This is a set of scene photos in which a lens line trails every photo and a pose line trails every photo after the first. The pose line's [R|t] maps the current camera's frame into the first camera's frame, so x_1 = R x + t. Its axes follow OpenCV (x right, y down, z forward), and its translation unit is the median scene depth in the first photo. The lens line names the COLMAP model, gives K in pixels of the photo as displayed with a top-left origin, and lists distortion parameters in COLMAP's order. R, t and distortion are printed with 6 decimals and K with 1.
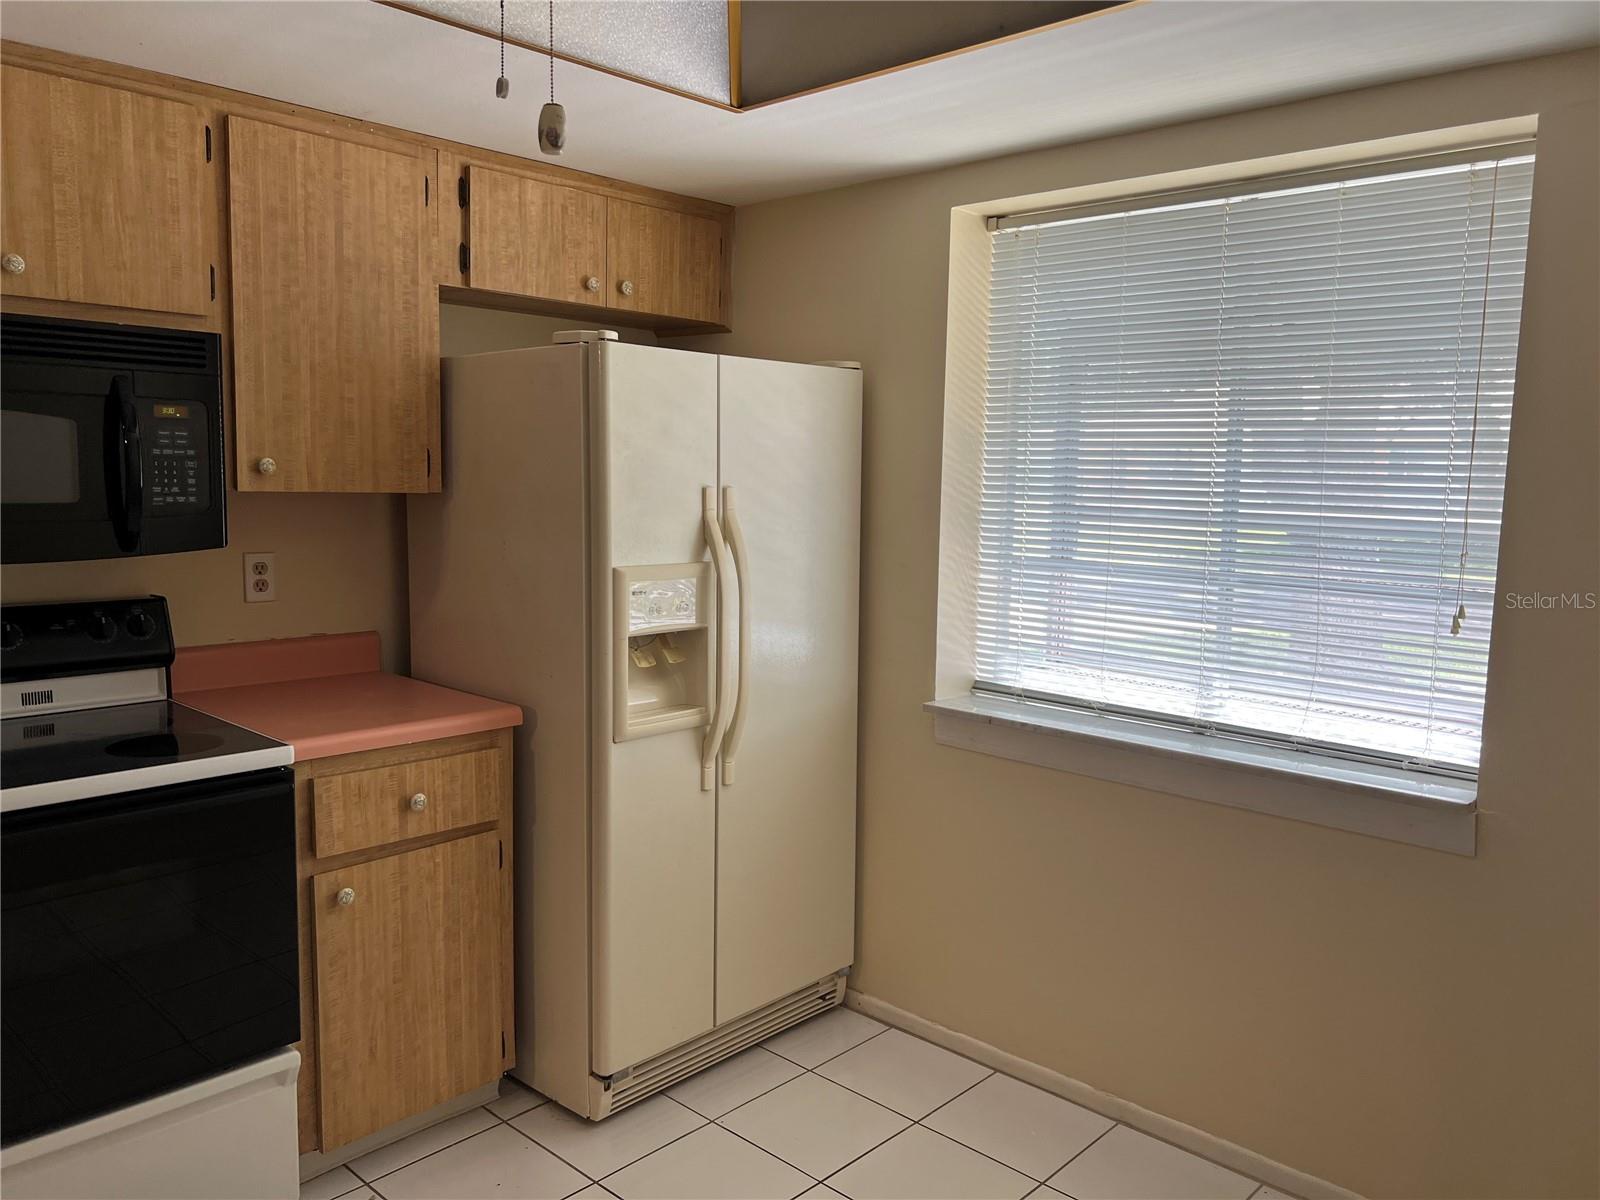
lens RADIAL K [[1206.4, 0, 800.0], [0, 1206.4, 600.0], [0, 0, 1]] dist [0.018467, -0.000287]
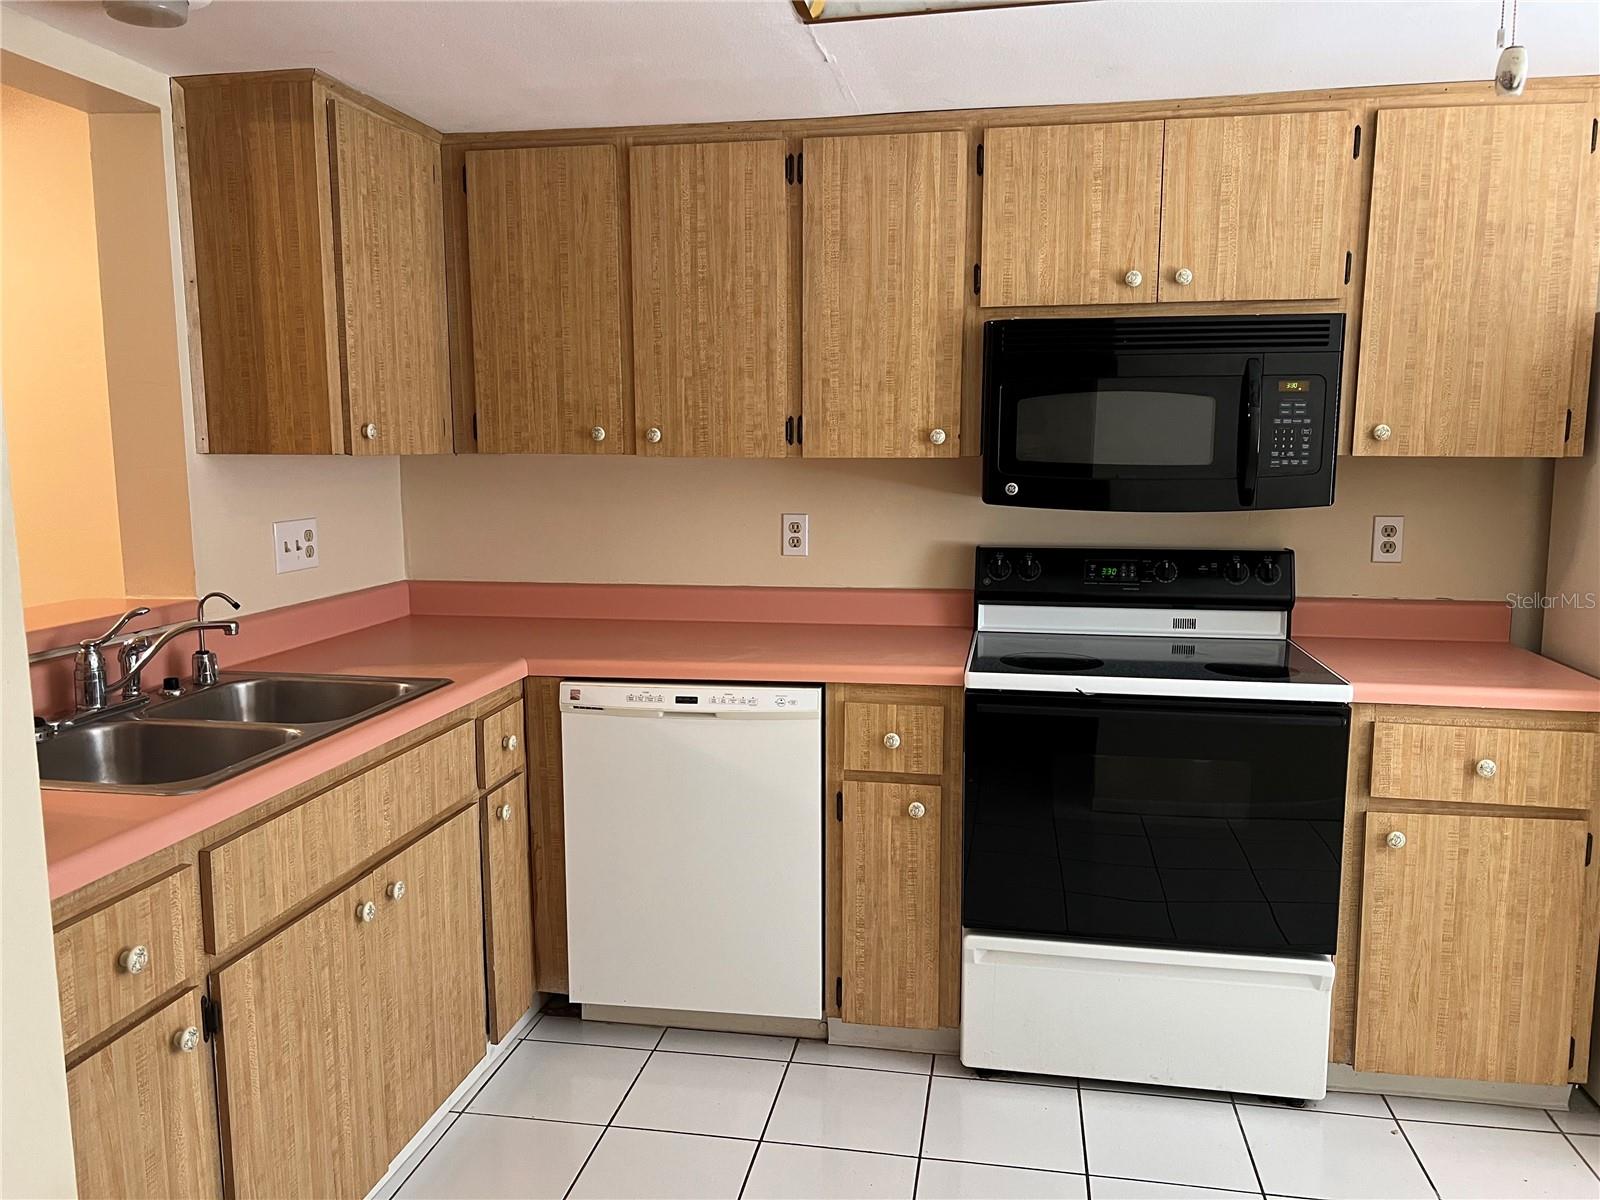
lens RADIAL K [[1211.7, 0, 800.0], [0, 1211.7, 600.0], [0, 0, 1]] dist [0.060256, -0.068760]
pose [[0.542454, 0.085463, -0.835727, 0.203426], [-0.079924, 0.995550, 0.049930, 0.025108], [0.836275, 0.039710, 0.546870, -0.020279]]
